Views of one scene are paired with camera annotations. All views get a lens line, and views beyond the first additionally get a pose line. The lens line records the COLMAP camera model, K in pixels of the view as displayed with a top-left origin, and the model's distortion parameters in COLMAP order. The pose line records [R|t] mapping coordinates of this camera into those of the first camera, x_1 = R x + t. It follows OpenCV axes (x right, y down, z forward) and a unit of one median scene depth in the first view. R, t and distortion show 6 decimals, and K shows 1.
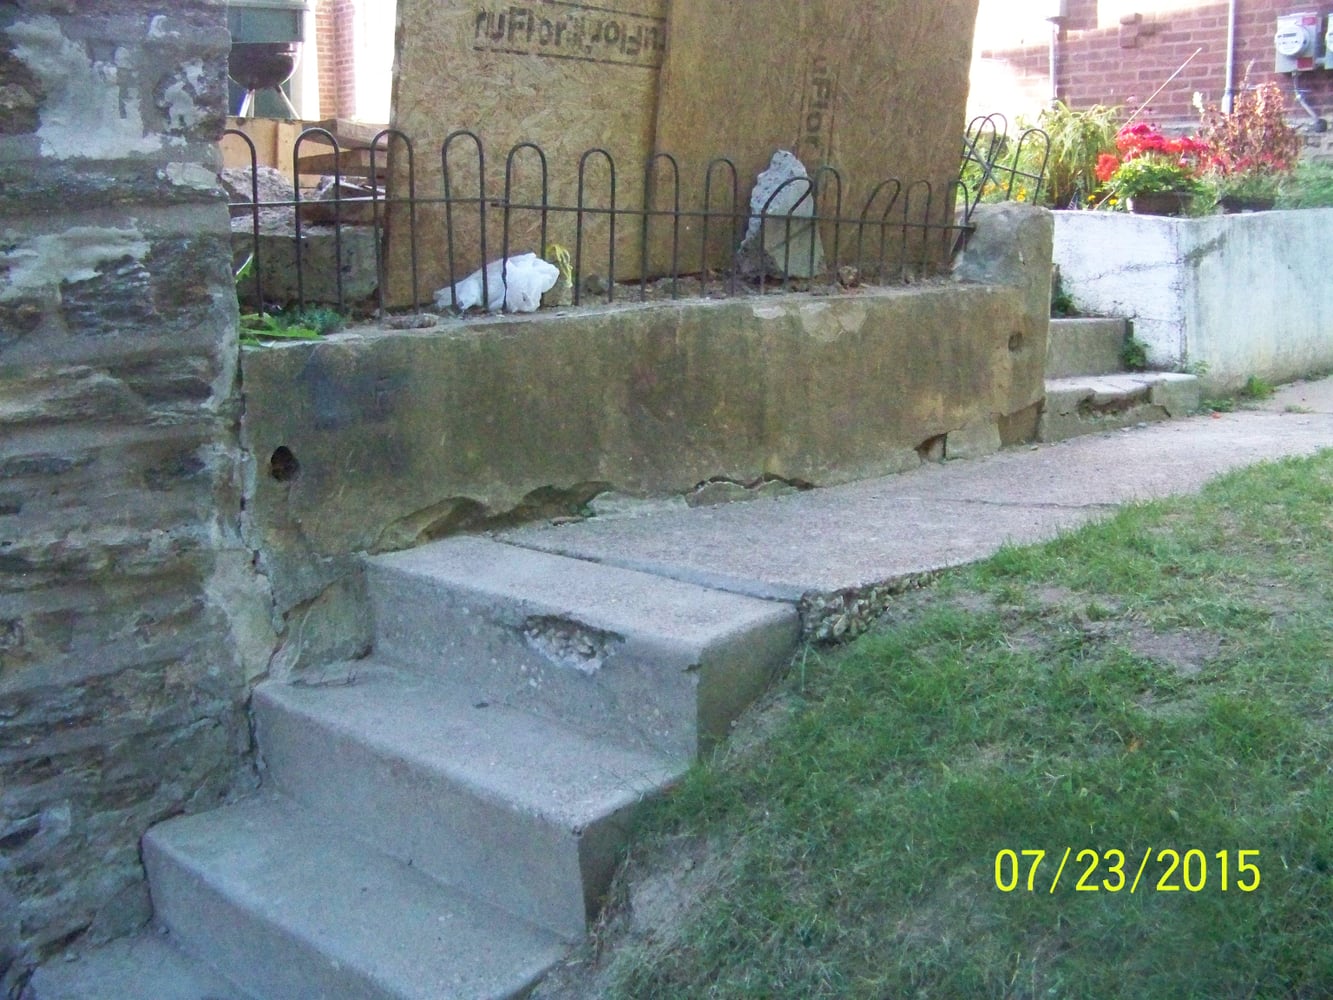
lens RADIAL K [[1400.8, 0, 666.5], [0, 1400.8, 500.0], [0, 0, 1]] dist [-0.260855, 0.333713]
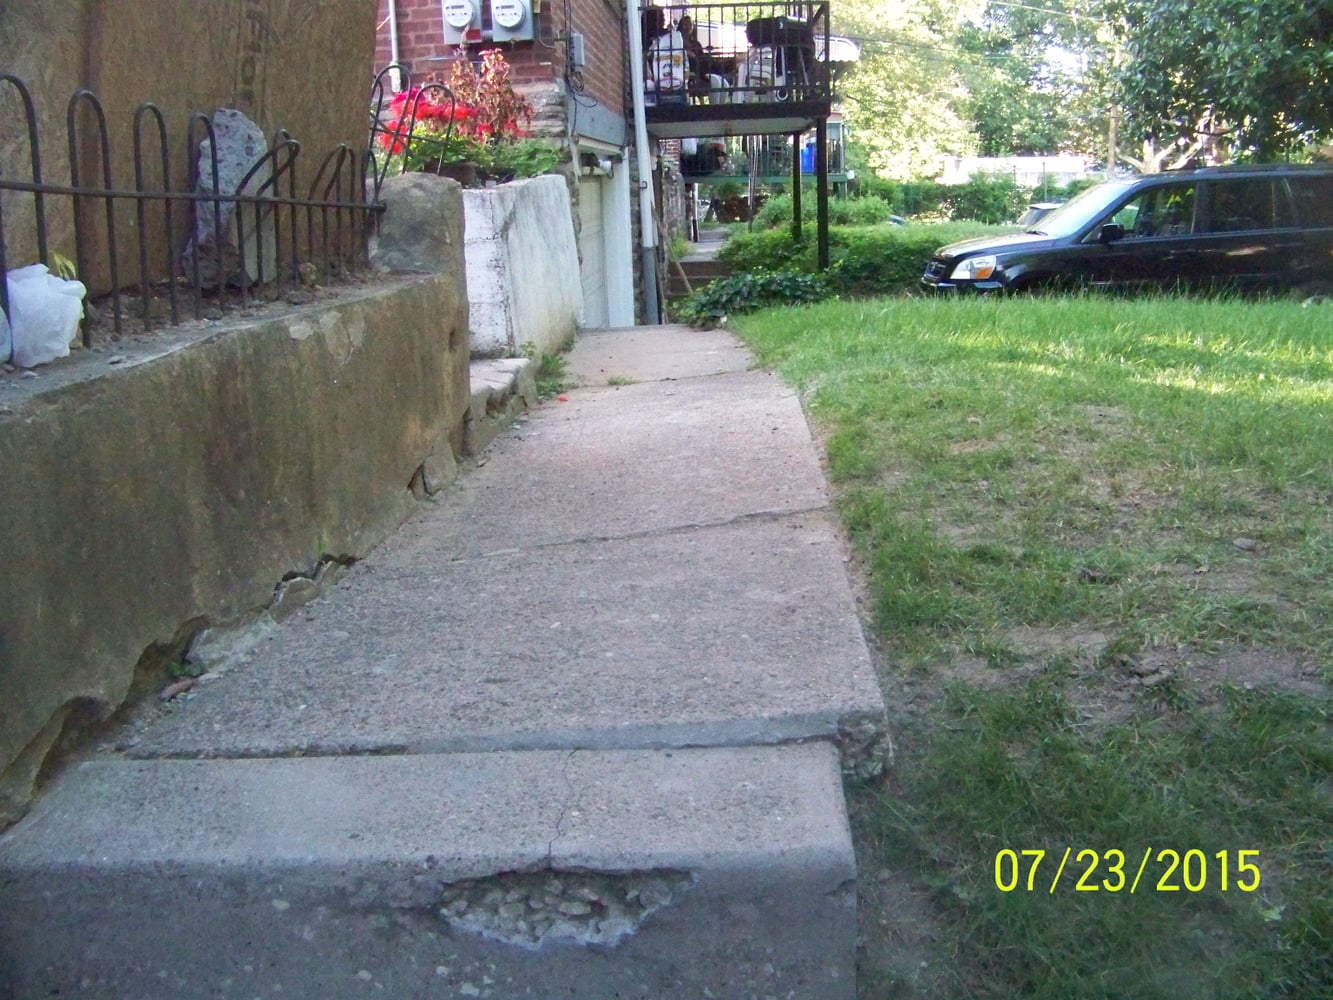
lens RADIAL K [[1400.8, 0, 666.5], [0, 1400.8, 500.0], [0, 0, 1]] dist [-0.260855, 0.333713]
pose [[0.742938, -0.163217, 0.649156, -0.238836], [0.162149, 0.984814, 0.062037, -0.058716], [-0.649424, 0.059170, 0.758121, 0.330010]]
